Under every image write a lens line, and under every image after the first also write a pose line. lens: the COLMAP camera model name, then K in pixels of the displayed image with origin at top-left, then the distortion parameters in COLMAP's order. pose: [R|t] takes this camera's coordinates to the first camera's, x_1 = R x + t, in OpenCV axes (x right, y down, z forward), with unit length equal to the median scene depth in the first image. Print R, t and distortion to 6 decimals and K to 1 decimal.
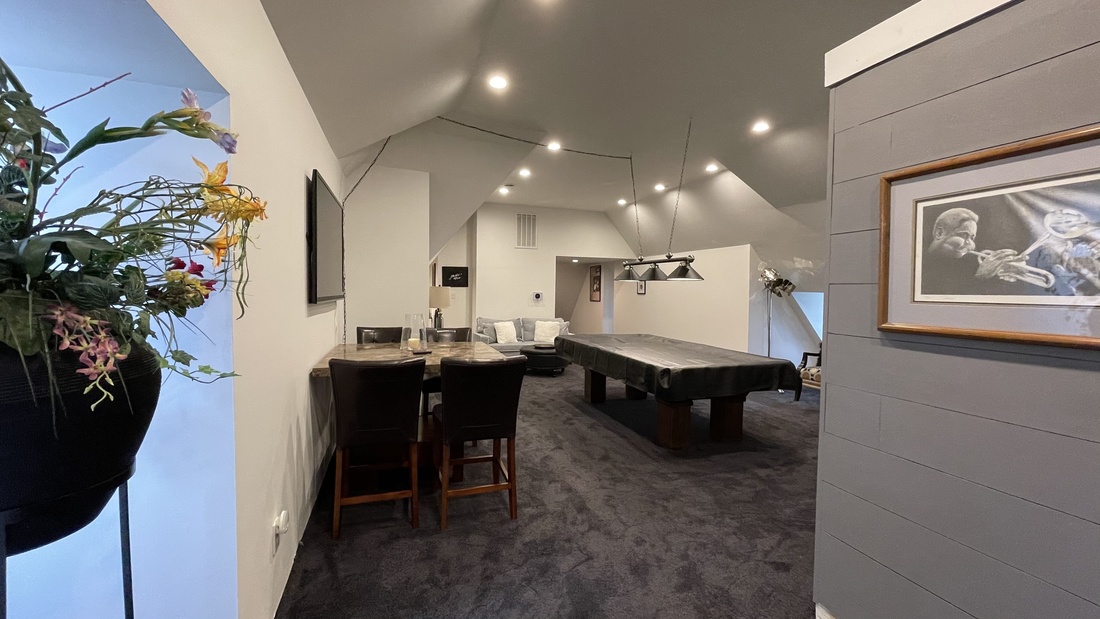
lens RADIAL K [[442.7, 0, 555.9], [0, 442.7, 305.1], [0, 0, 1]] dist [-0.002927, -0.000629]
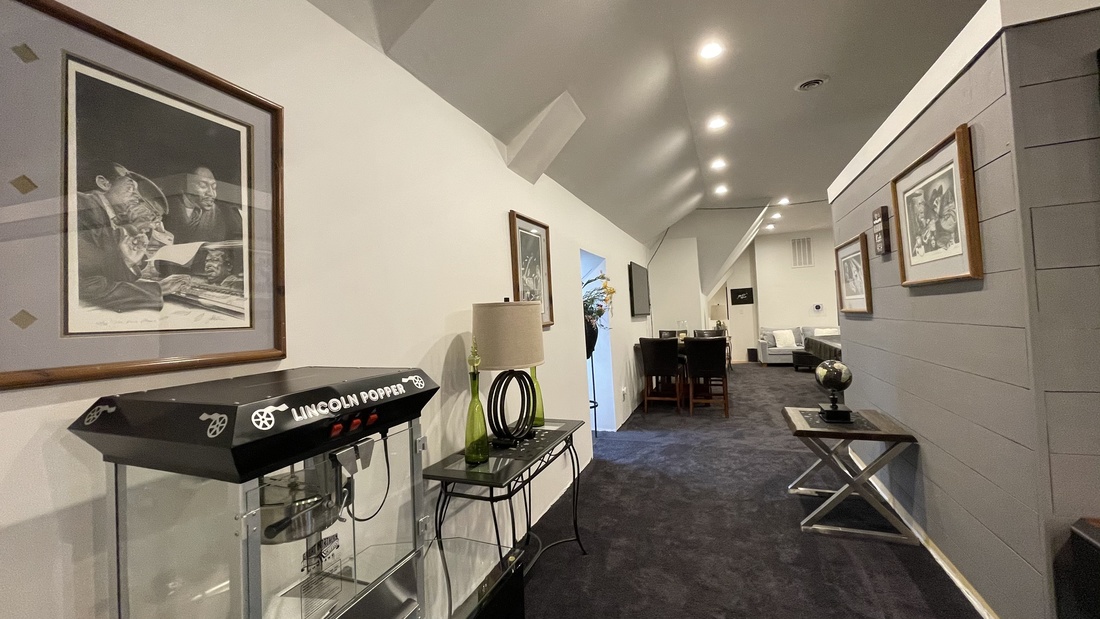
lens RADIAL K [[442.7, 0, 543.8], [0, 442.7, 301.0], [0, 0, 1]] dist [-0.002927, -0.000629]
pose [[0.735571, -0.071429, -0.673671, 0.722117], [0.033849, 0.997059, -0.068758, 0.061324], [0.676601, 0.027773, 0.735826, -1.106670]]
